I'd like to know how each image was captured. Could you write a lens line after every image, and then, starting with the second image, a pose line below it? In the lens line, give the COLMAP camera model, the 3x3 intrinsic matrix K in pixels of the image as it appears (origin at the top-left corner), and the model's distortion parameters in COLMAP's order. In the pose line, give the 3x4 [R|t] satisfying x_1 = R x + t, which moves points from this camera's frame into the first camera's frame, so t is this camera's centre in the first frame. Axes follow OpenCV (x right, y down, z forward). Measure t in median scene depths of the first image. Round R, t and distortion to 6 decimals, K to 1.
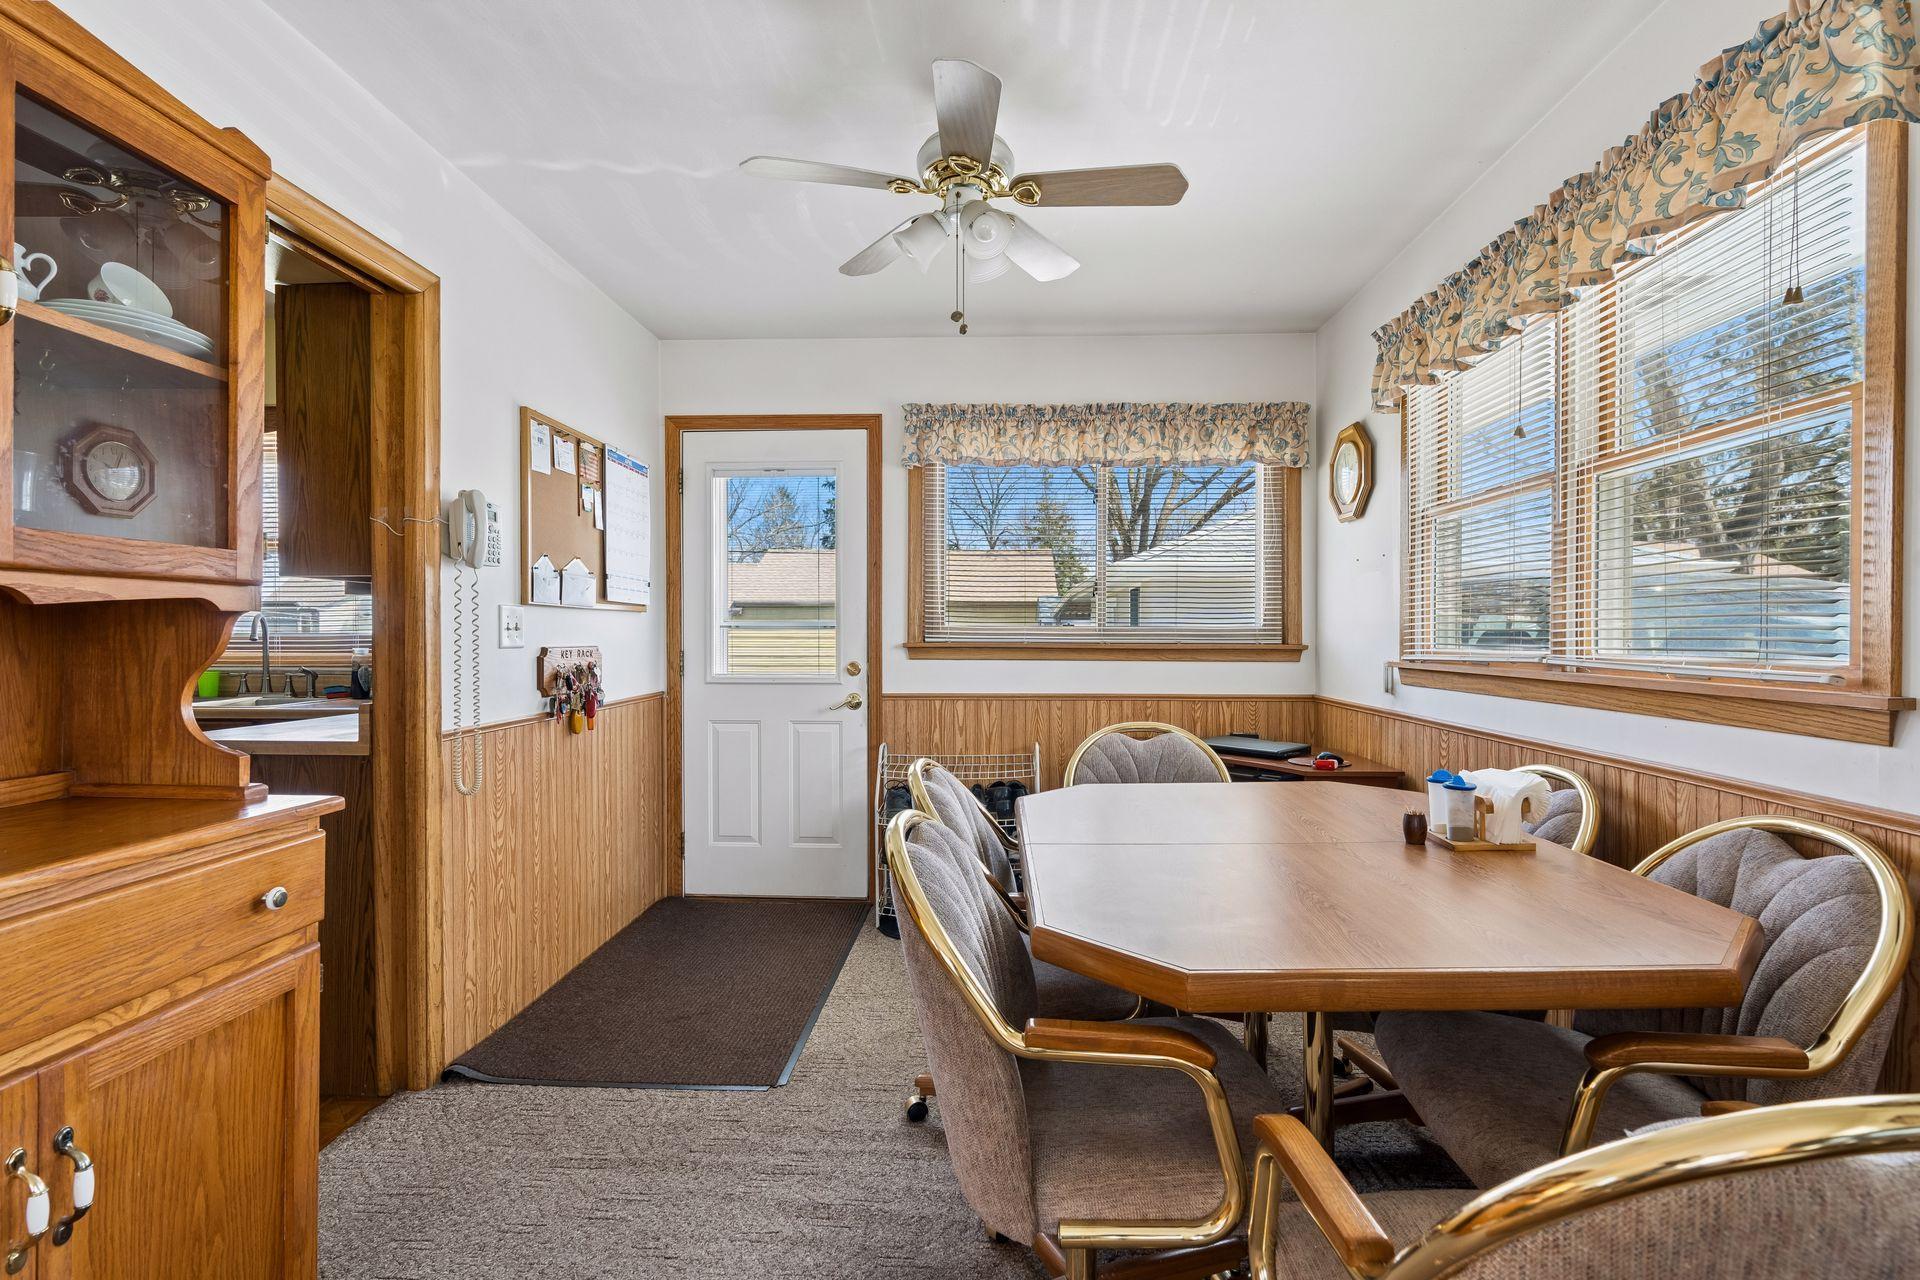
lens RADIAL K [[844.0, 0, 978.0], [0, 844.0, 637.7], [0, 0, 1]] dist [-0.011539, 0.002390]
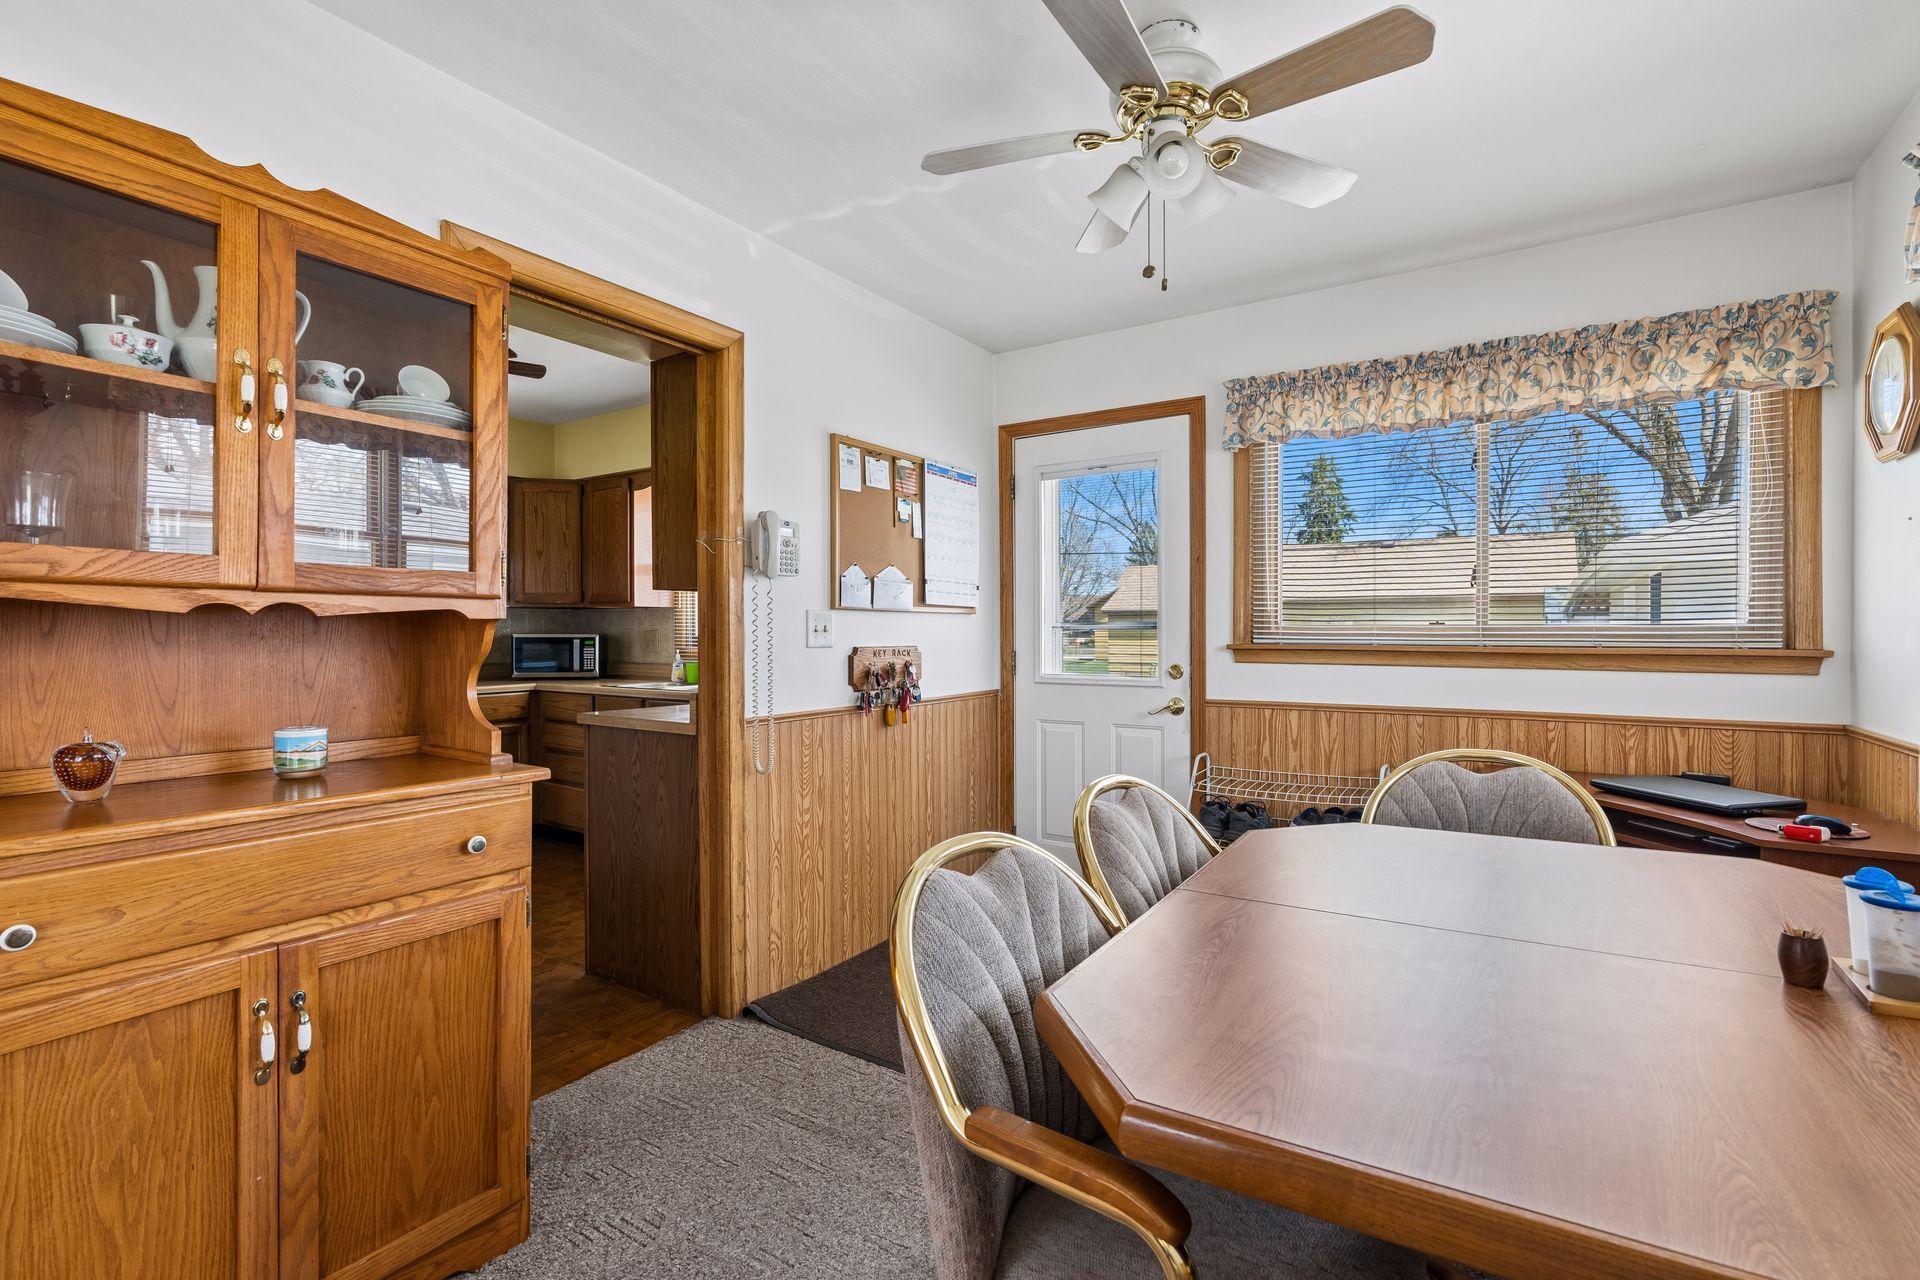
lens RADIAL K [[844.0, 0, 963.8], [0, 844.0, 636.8], [0, 0, 1]] dist [-0.011539, 0.002390]
pose [[0.864305, 0.000582, -0.502967, 0.196490], [-0.000861, 1.000000, -0.000323, -0.002099], [0.502967, 0.000713, 0.864306, 0.118478]]
